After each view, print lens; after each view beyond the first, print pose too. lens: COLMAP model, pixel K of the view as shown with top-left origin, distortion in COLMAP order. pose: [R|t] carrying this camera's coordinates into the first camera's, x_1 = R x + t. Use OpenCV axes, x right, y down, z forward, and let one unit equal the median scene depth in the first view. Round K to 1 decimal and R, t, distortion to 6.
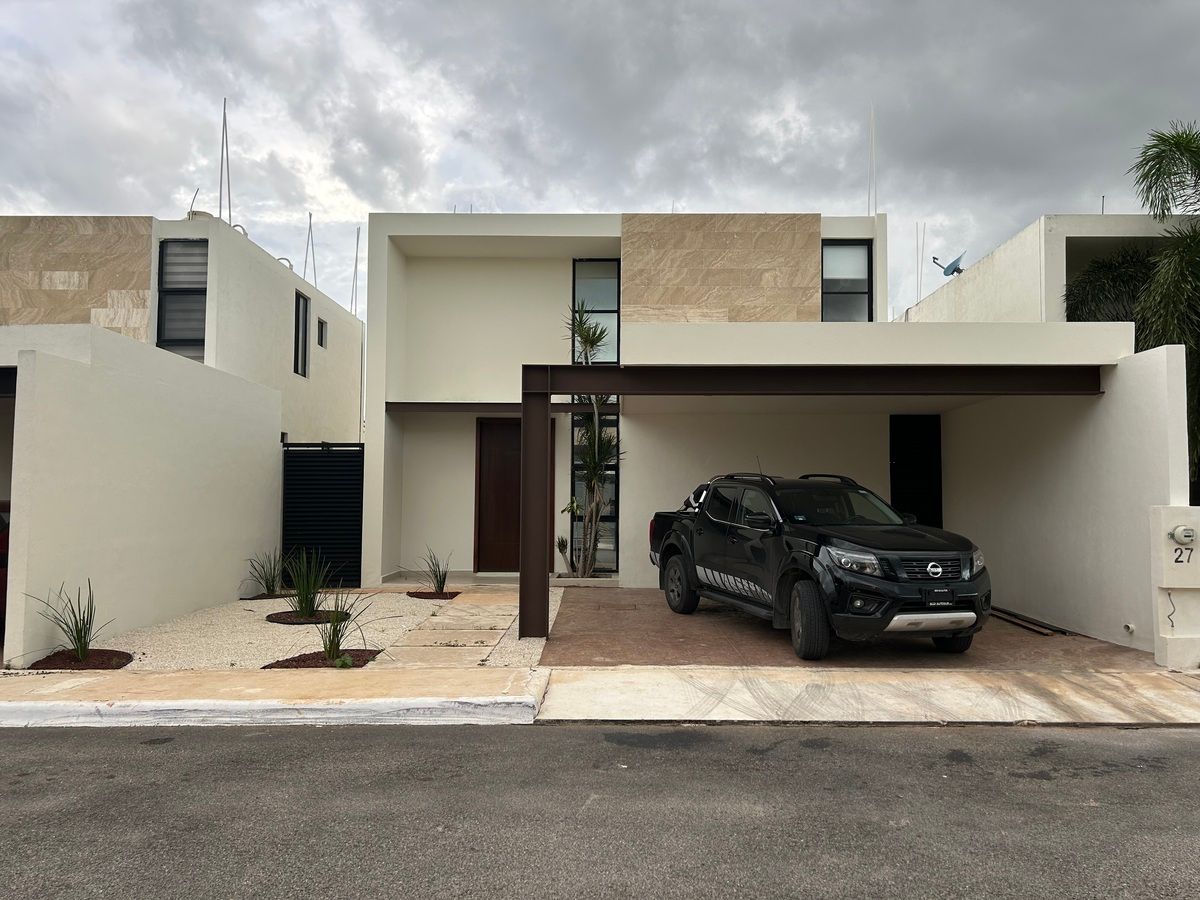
lens RADIAL K [[904.7, 0, 601.2], [0, 904.7, 452.5], [0, 0, 1]] dist [0.043945, -0.036013]
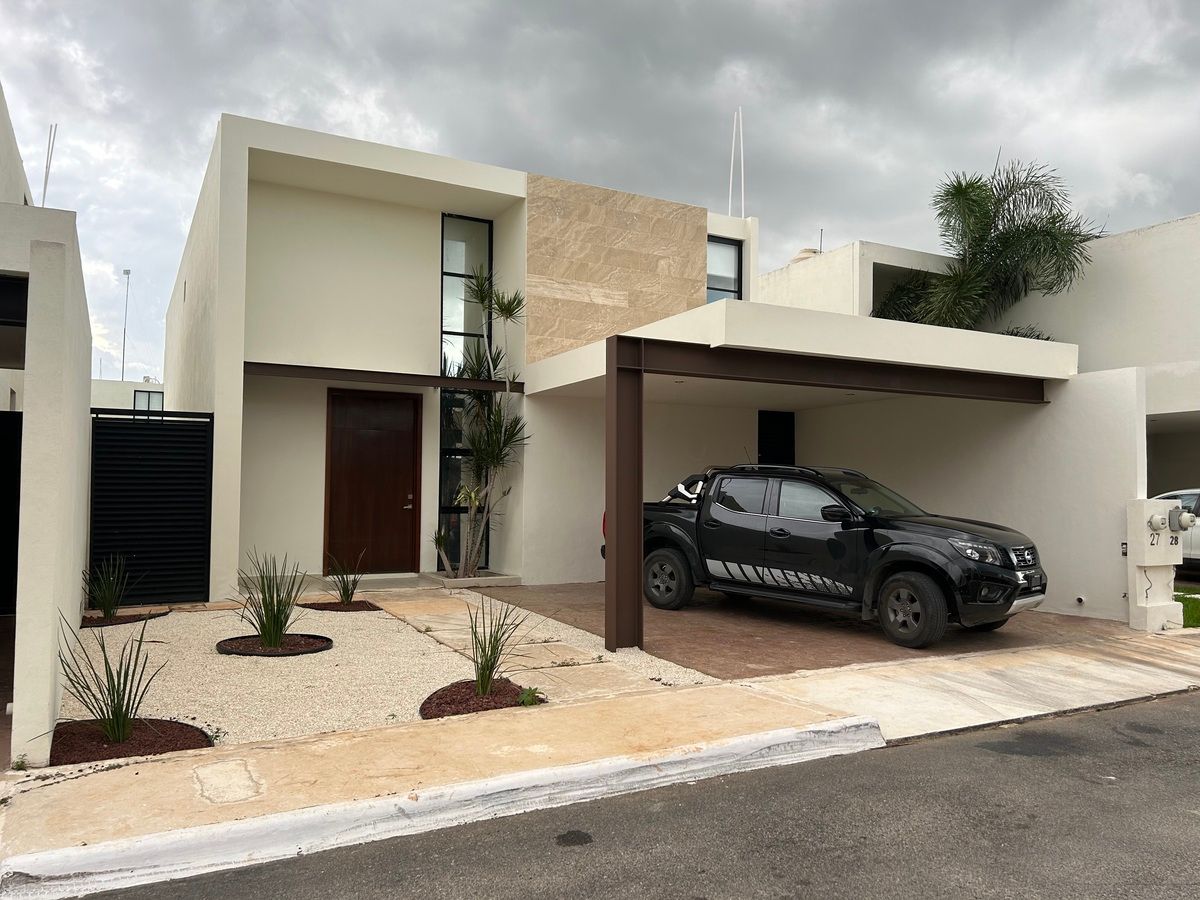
lens RADIAL K [[904.7, 0, 606.2], [0, 904.7, 453.4], [0, 0, 1]] dist [0.043945, -0.036013]
pose [[0.870600, 0.025209, 0.491345, -0.532903], [-0.033096, 0.999425, 0.007364, 0.010674], [-0.490876, -0.022673, 0.870934, 0.255047]]
